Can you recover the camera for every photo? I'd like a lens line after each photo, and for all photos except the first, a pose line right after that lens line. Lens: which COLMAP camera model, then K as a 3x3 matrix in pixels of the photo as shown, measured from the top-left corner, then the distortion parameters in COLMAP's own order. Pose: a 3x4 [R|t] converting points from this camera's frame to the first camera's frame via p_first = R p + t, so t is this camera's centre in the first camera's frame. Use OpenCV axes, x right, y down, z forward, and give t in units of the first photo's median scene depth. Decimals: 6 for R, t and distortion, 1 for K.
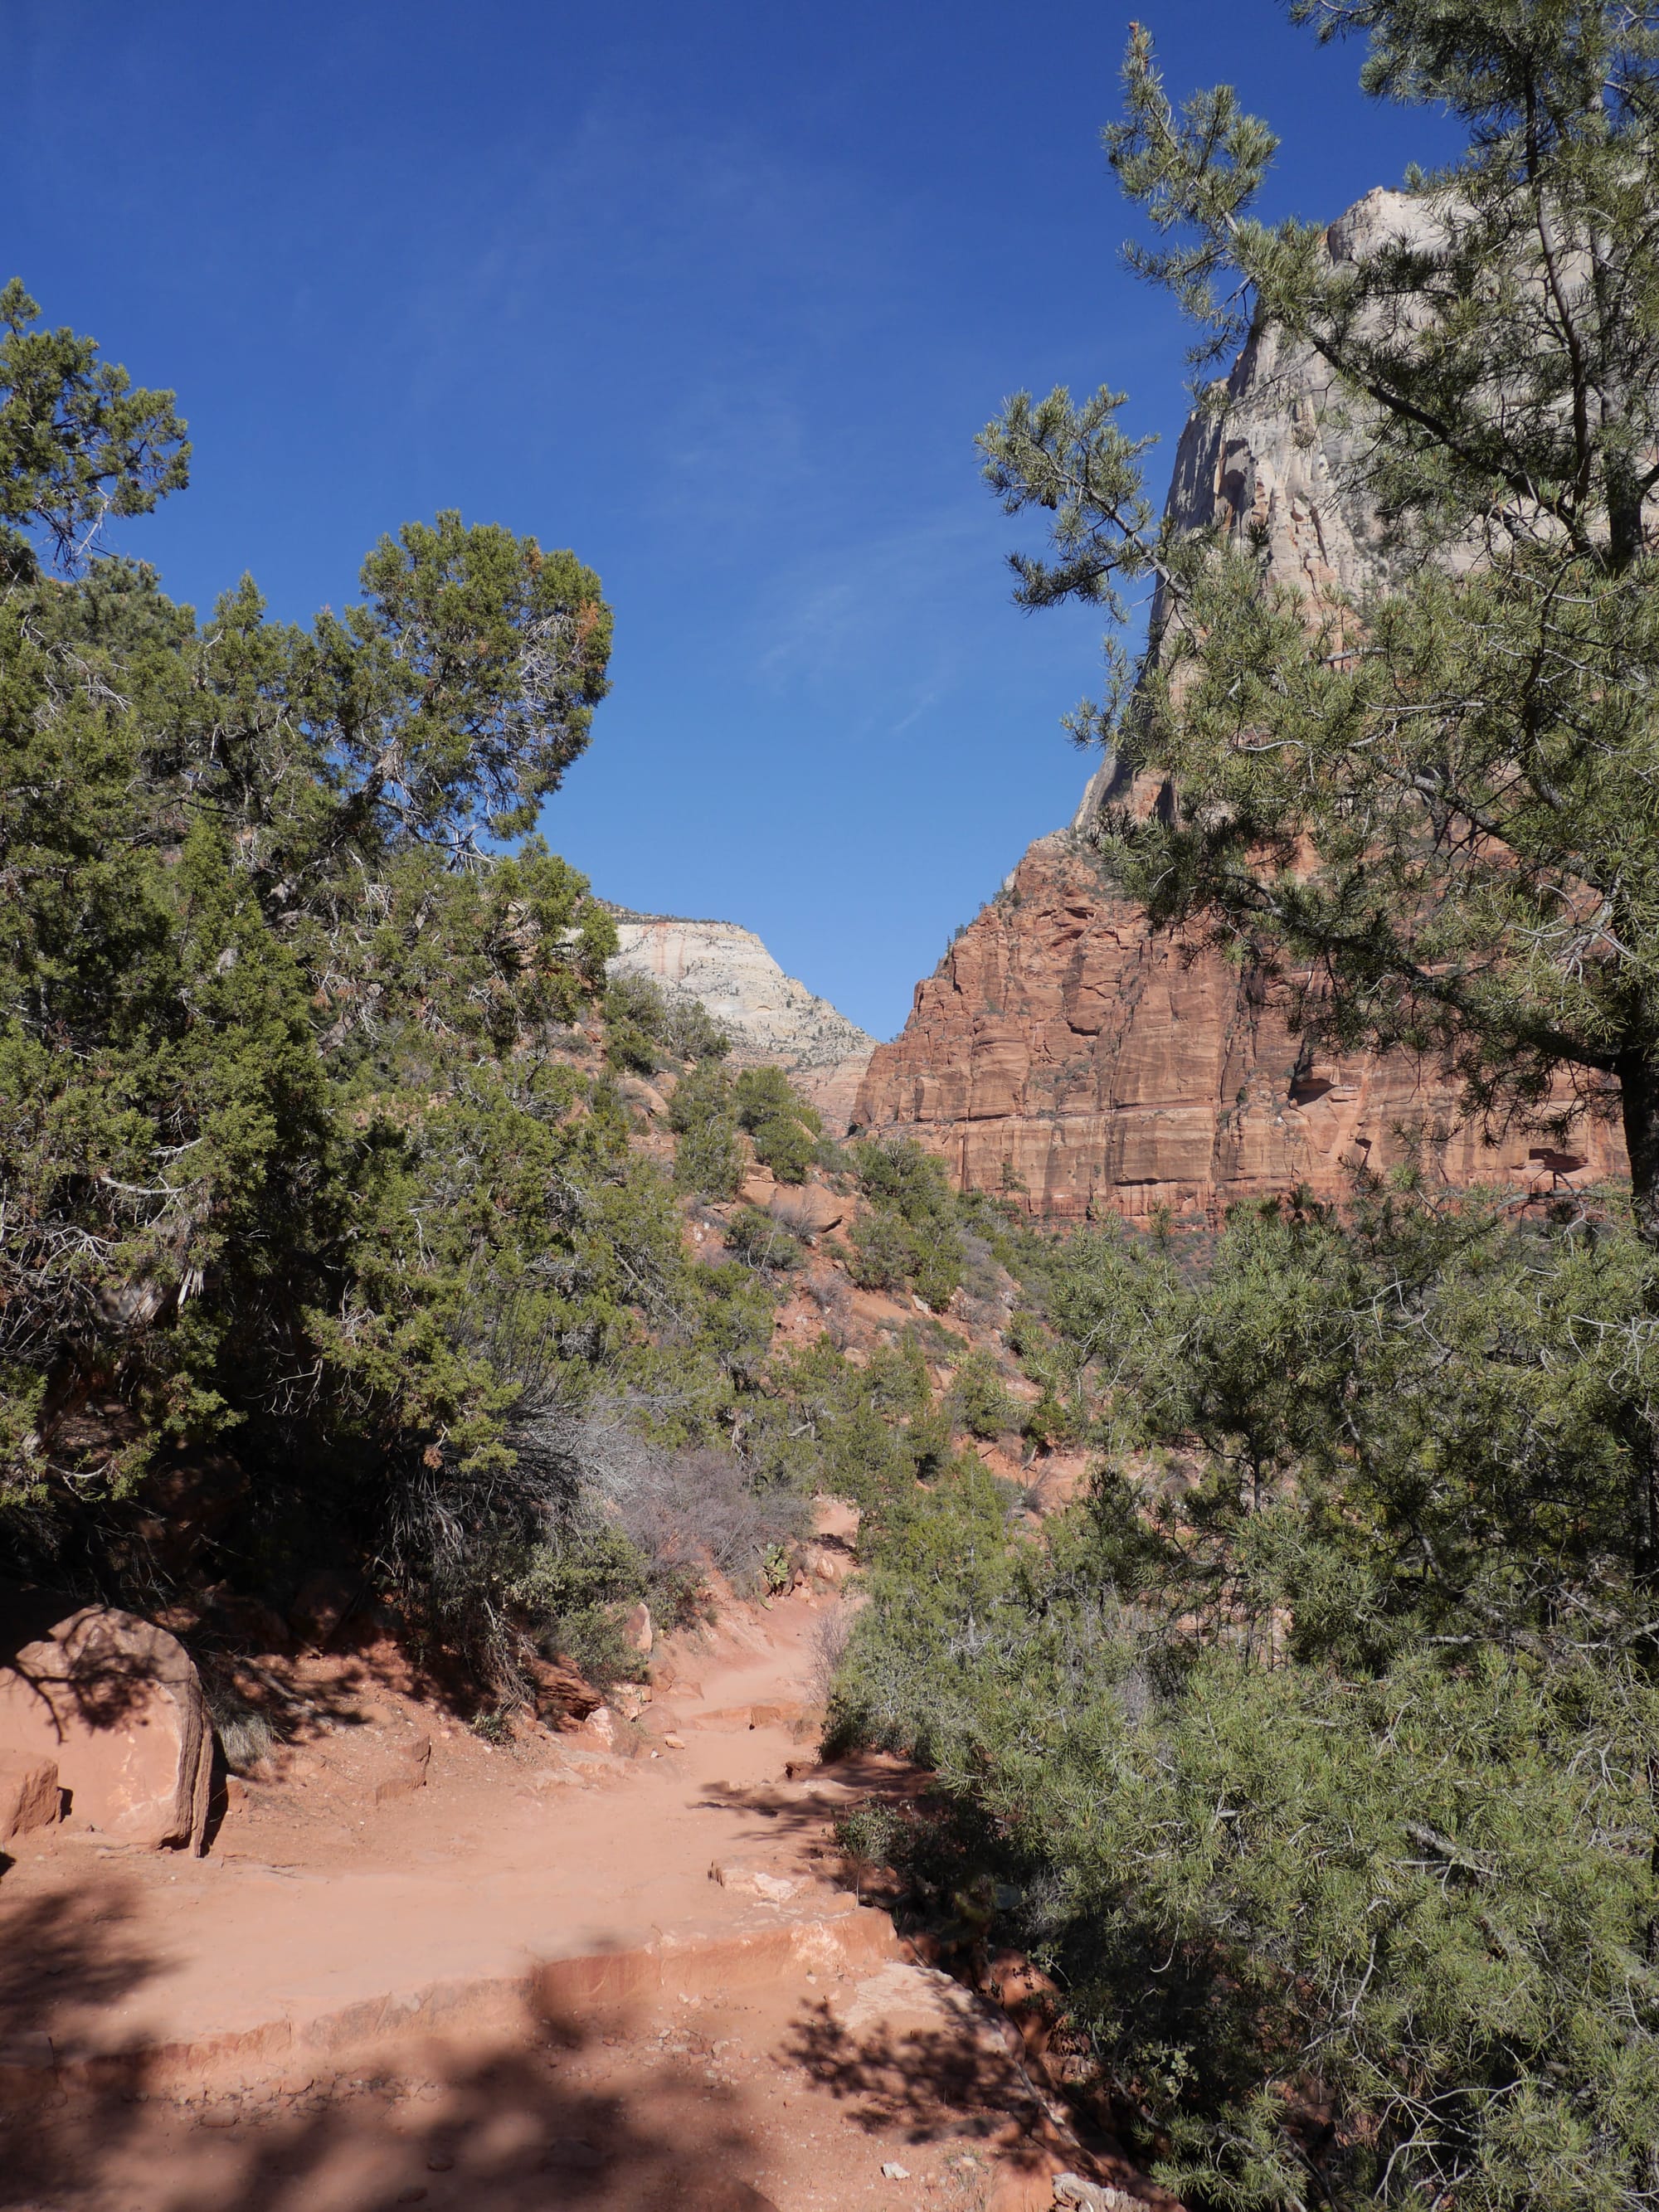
lens RADIAL K [[1875.5, 0, 842.9], [0, 1875.5, 1101.4], [0, 0, 1]] dist [-0.031785, 0.011352]
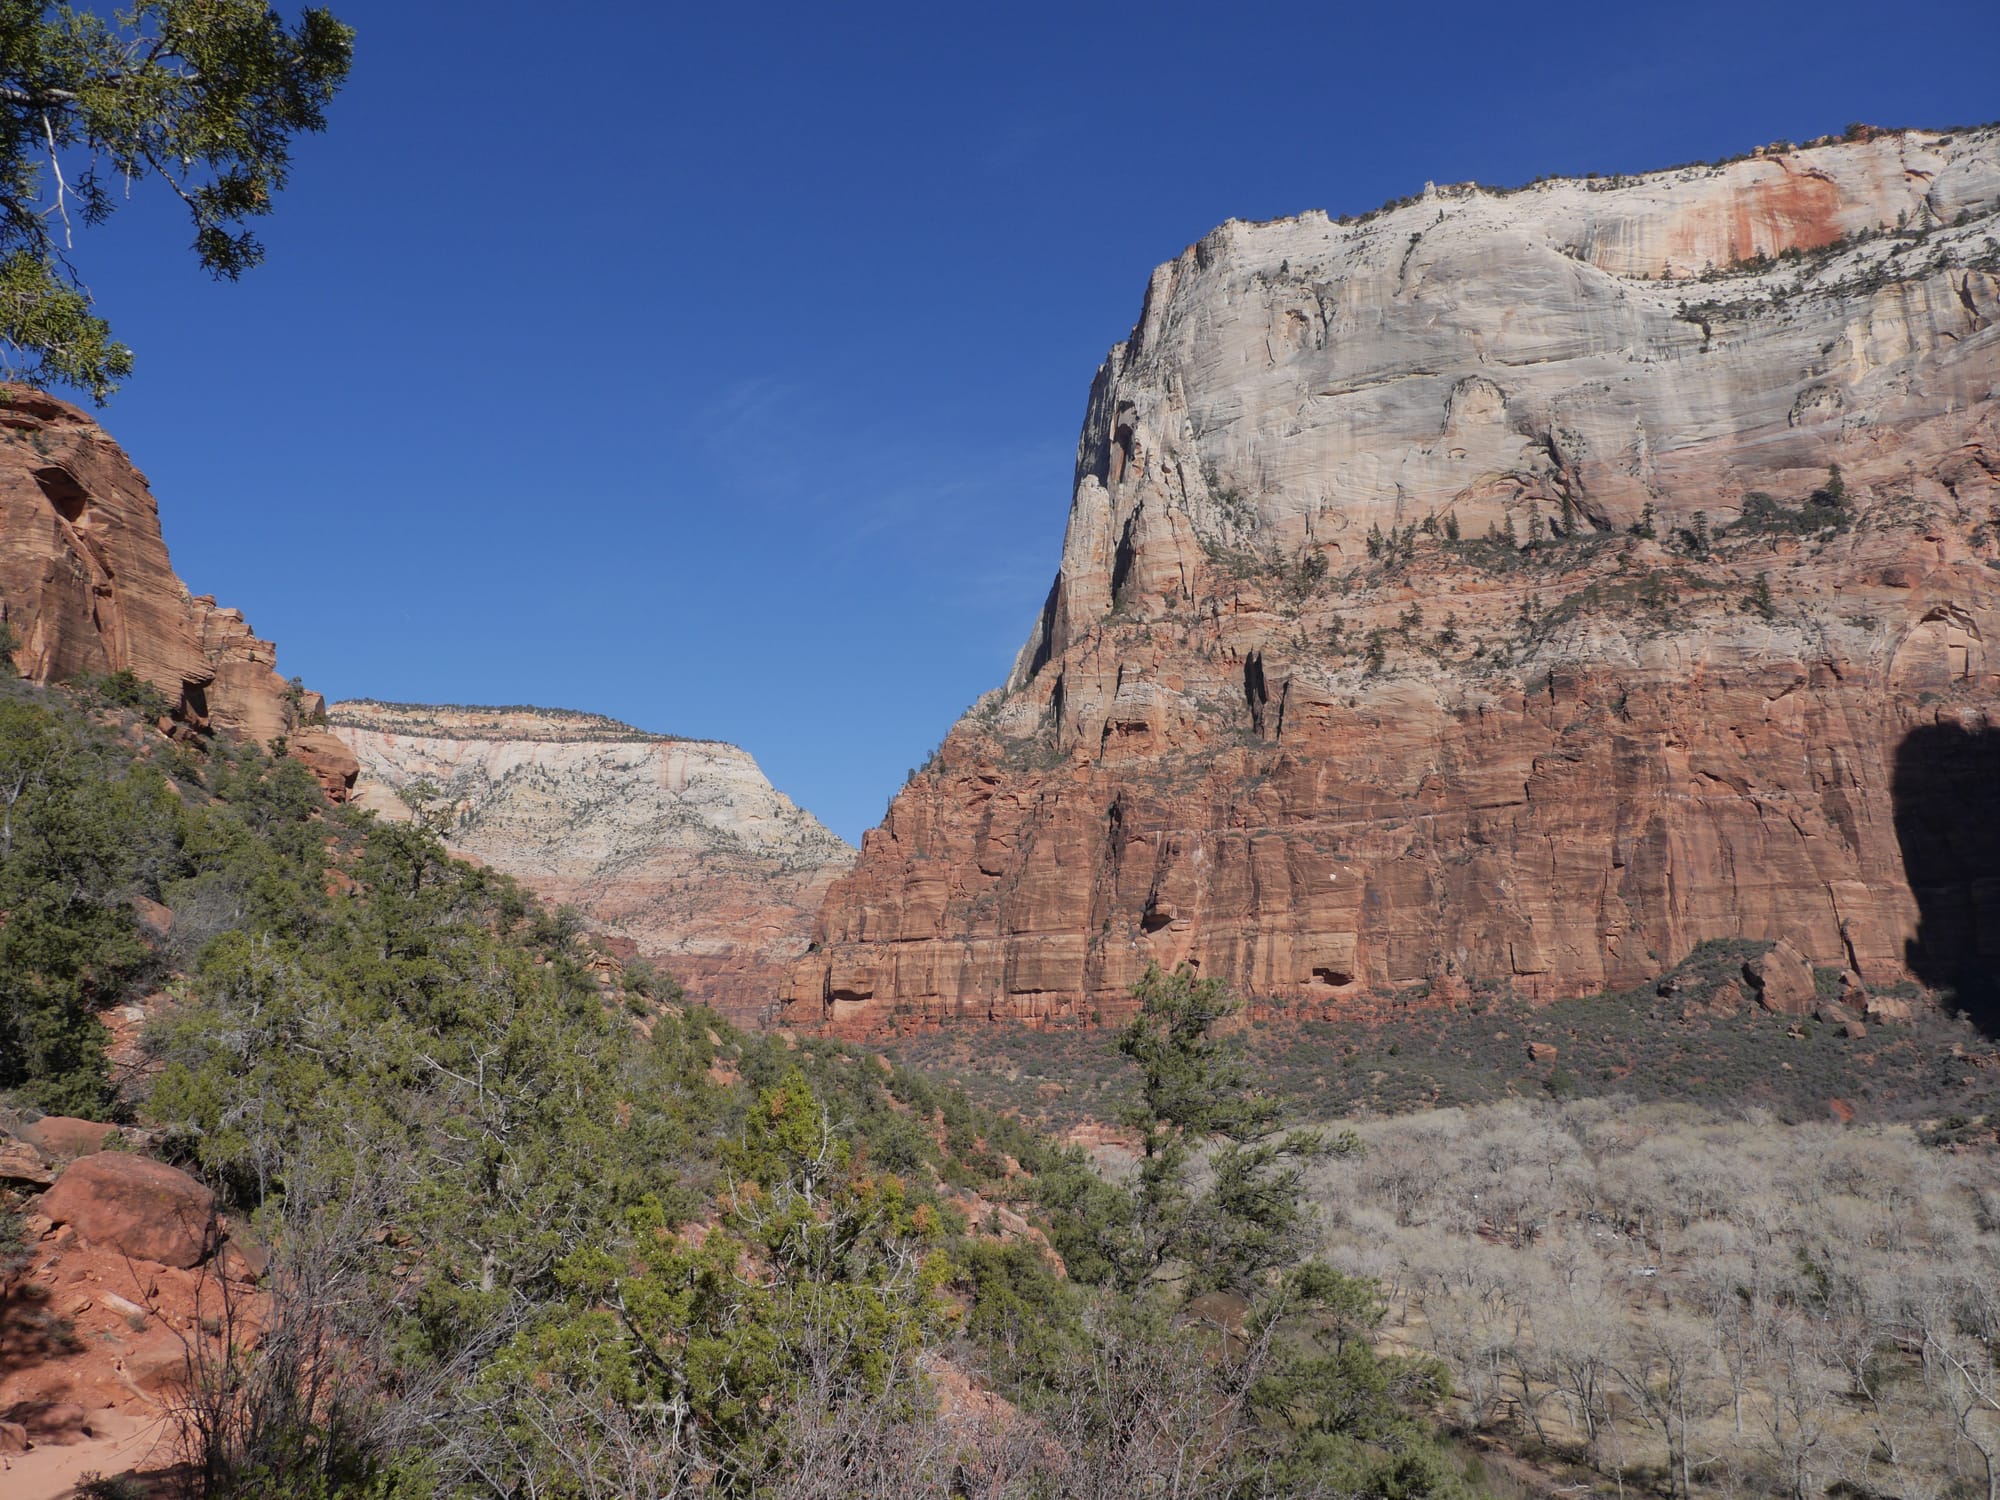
lens RADIAL K [[1695.6, 0, 1003.9], [0, 1695.6, 733.9], [0, 0, 1]] dist [-0.031785, 0.011352]
pose [[0.994897, 0.015354, 0.099718, 0.019148], [-0.006344, 0.995917, -0.090053, -0.027624], [-0.100693, 0.088961, 0.990932, -0.174840]]
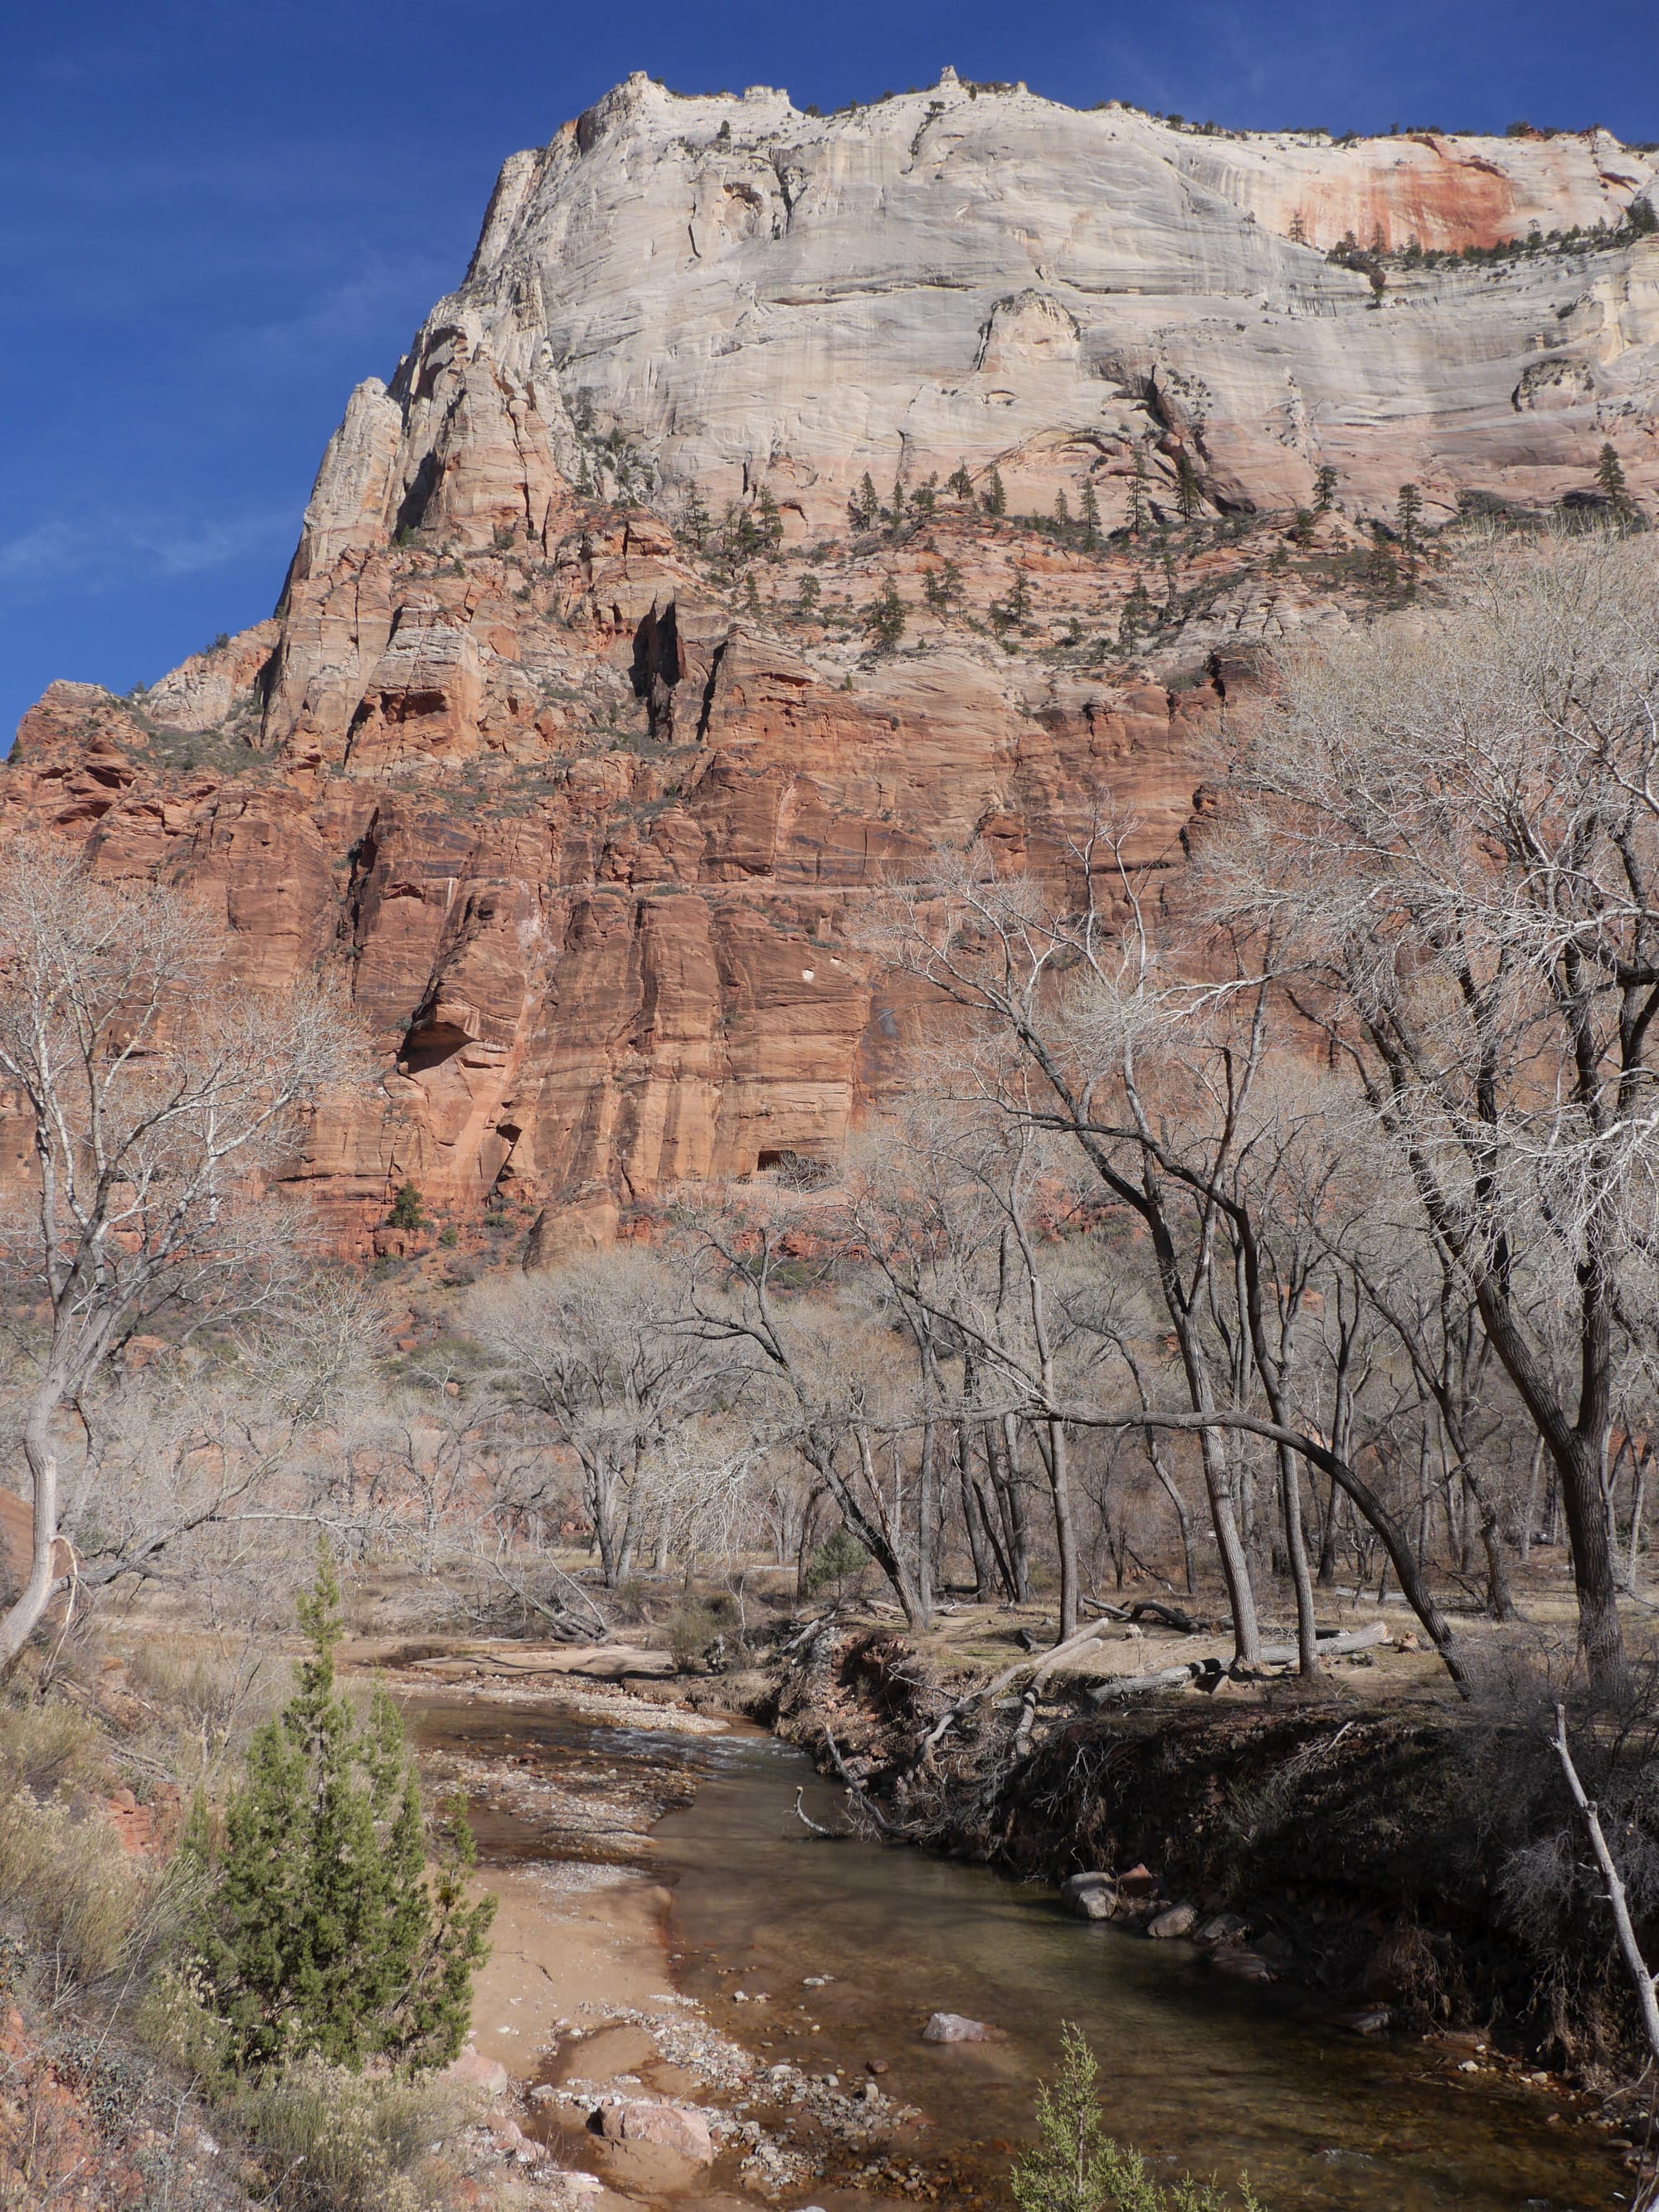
lens RADIAL K [[1875.5, 0, 823.0], [0, 1875.5, 1093.4], [0, 0, 1]] dist [-0.031785, 0.011352]
pose [[0.915507, 0.103042, 0.388882, 0.116880], [-0.055540, 0.989759, -0.131504, 0.077711], [-0.398450, 0.098794, 0.911854, 0.348317]]
